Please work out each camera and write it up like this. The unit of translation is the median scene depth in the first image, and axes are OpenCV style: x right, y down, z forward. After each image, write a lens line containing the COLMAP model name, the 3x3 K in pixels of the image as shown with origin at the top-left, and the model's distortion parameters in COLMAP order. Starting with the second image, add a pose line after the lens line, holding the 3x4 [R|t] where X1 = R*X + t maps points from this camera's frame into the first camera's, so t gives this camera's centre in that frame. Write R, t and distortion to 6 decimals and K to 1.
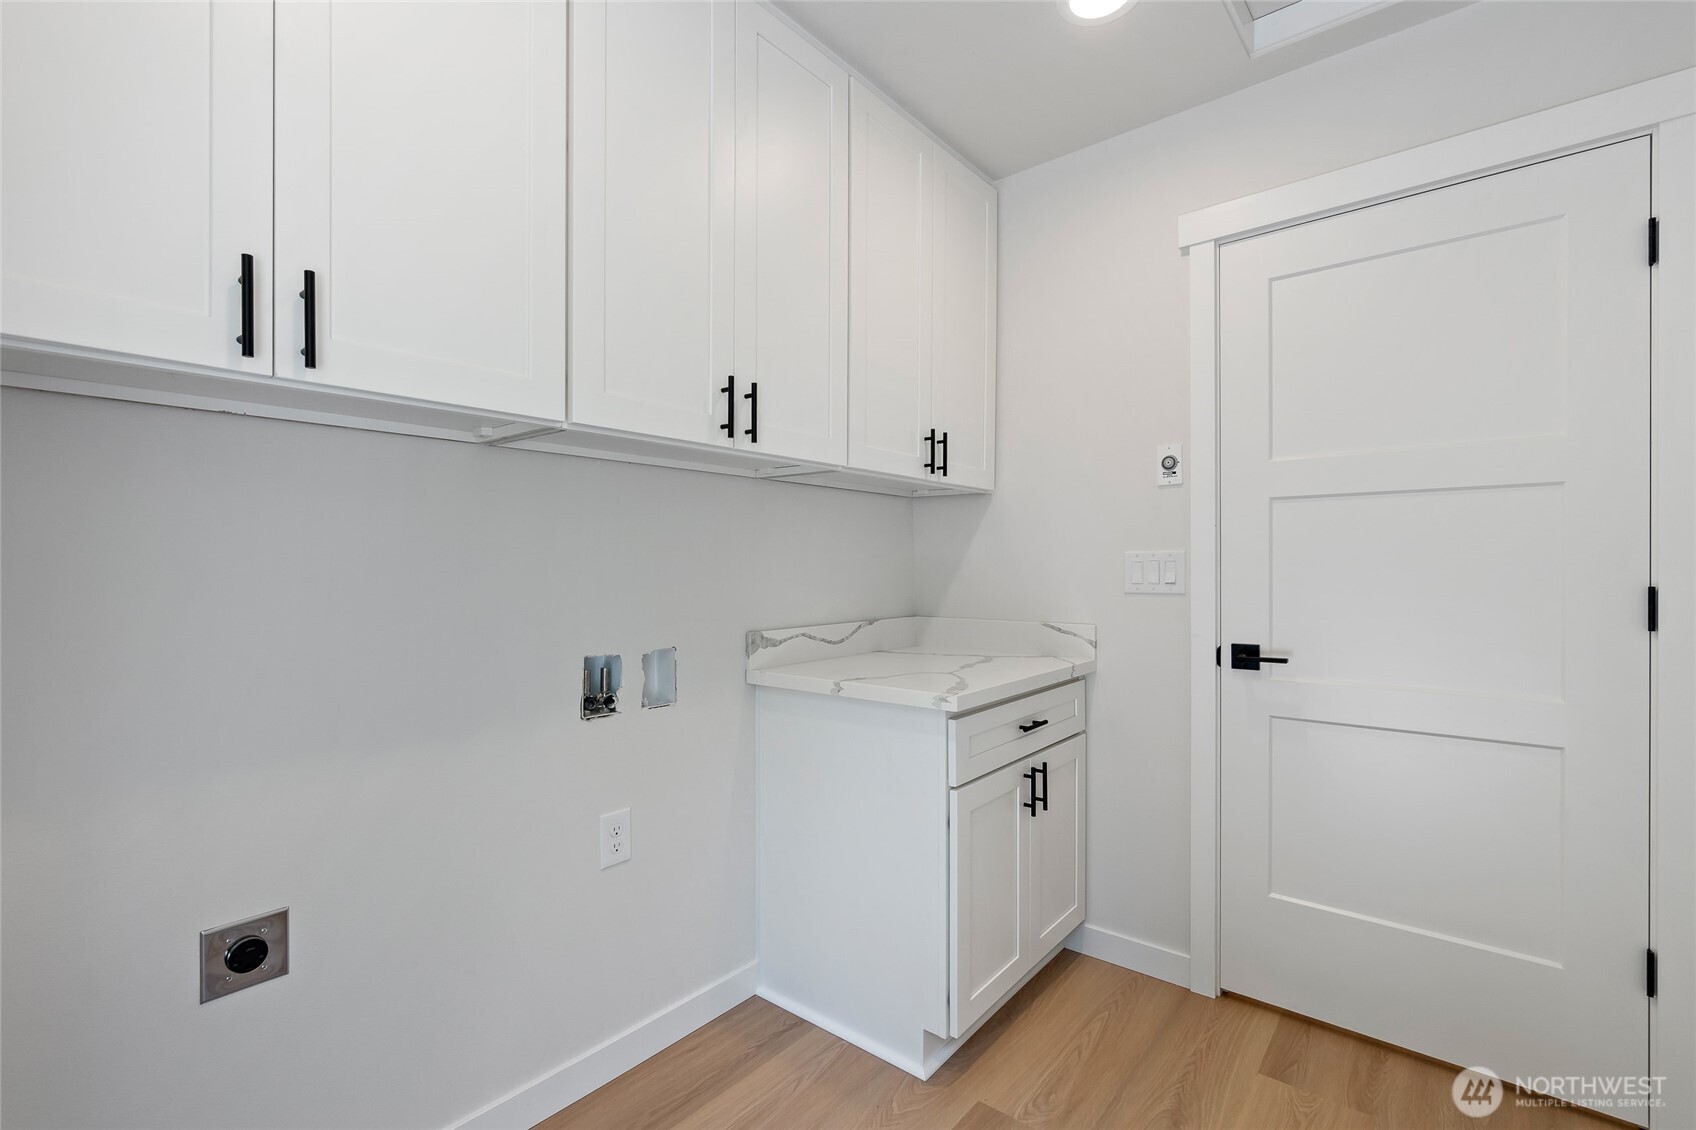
lens RADIAL K [[772.8, 0, 850.2], [0, 772.8, 536.8], [0, 0, 1]] dist [-0.000746, 0.000052]
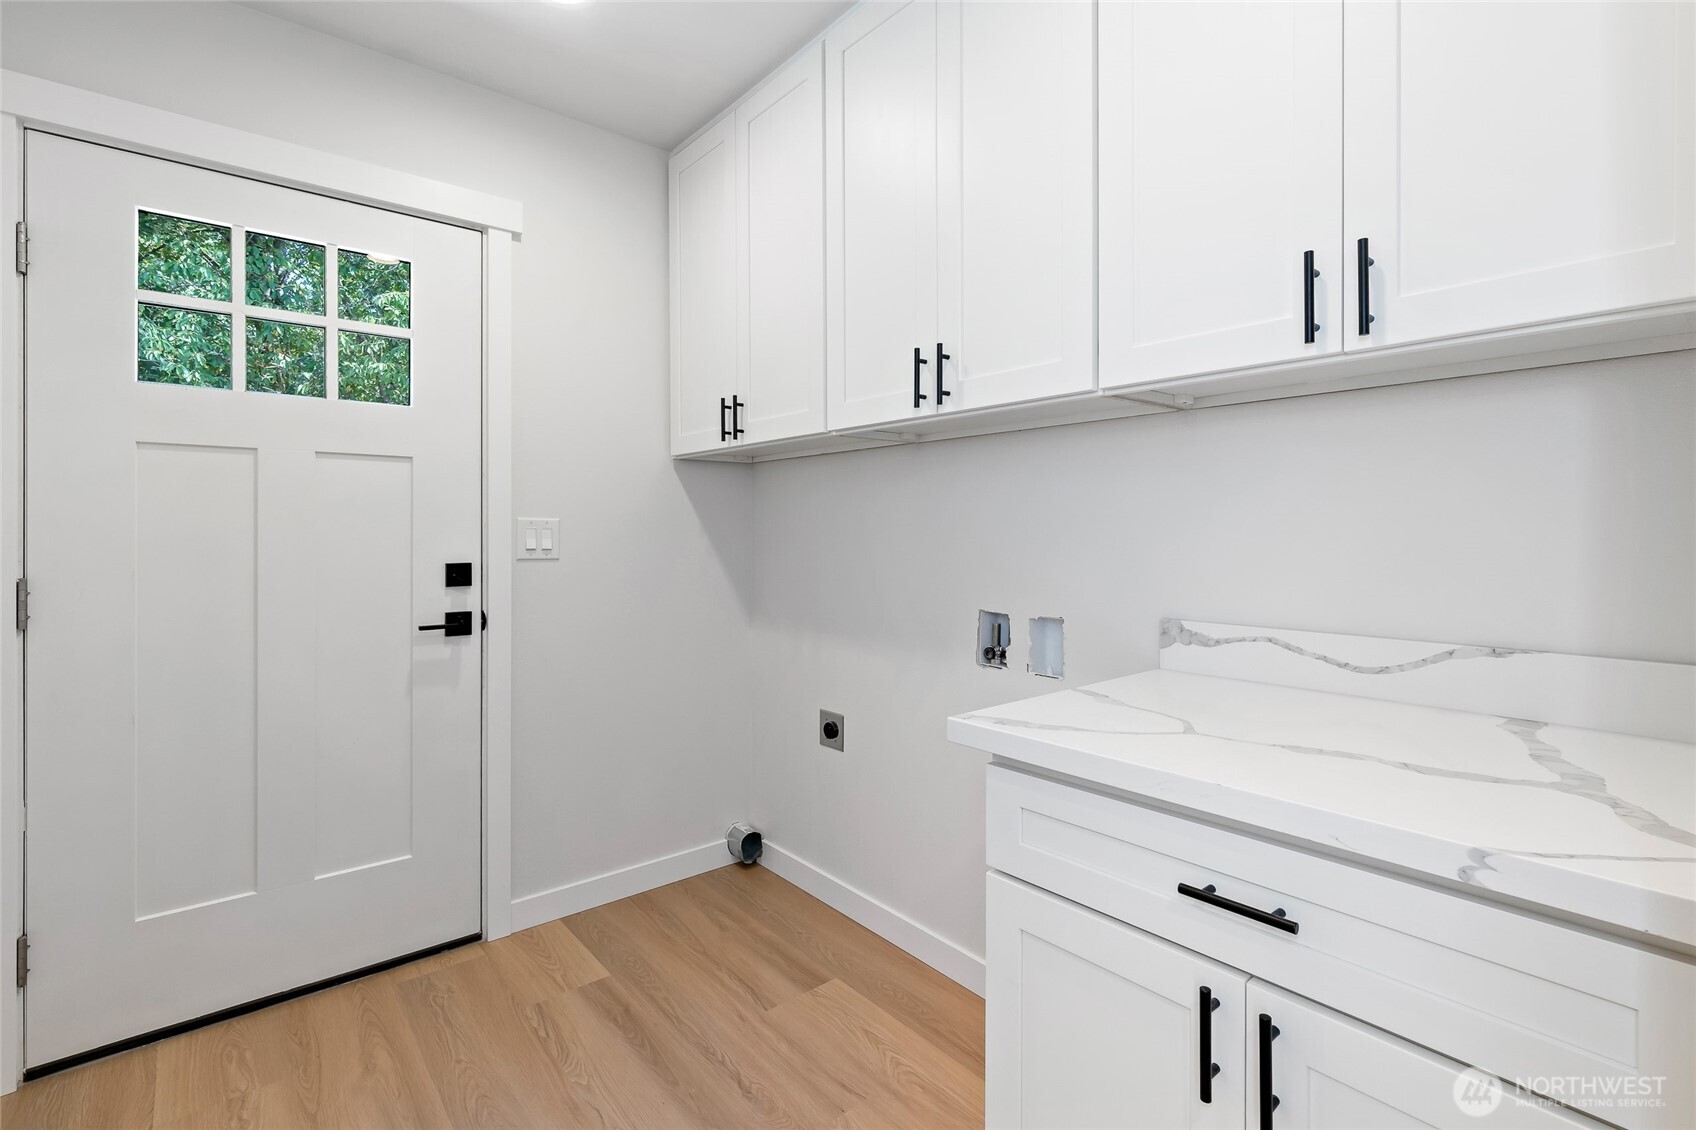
lens RADIAL K [[772.8, 0, 850.2], [0, 772.8, 536.8], [0, 0, 1]] dist [-0.000746, 0.000052]
pose [[-0.159126, 0.009586, -0.987212, 0.790645], [0.034093, 0.999410, 0.004209, 0.033482], [0.986669, -0.032987, -0.159359, 0.962029]]
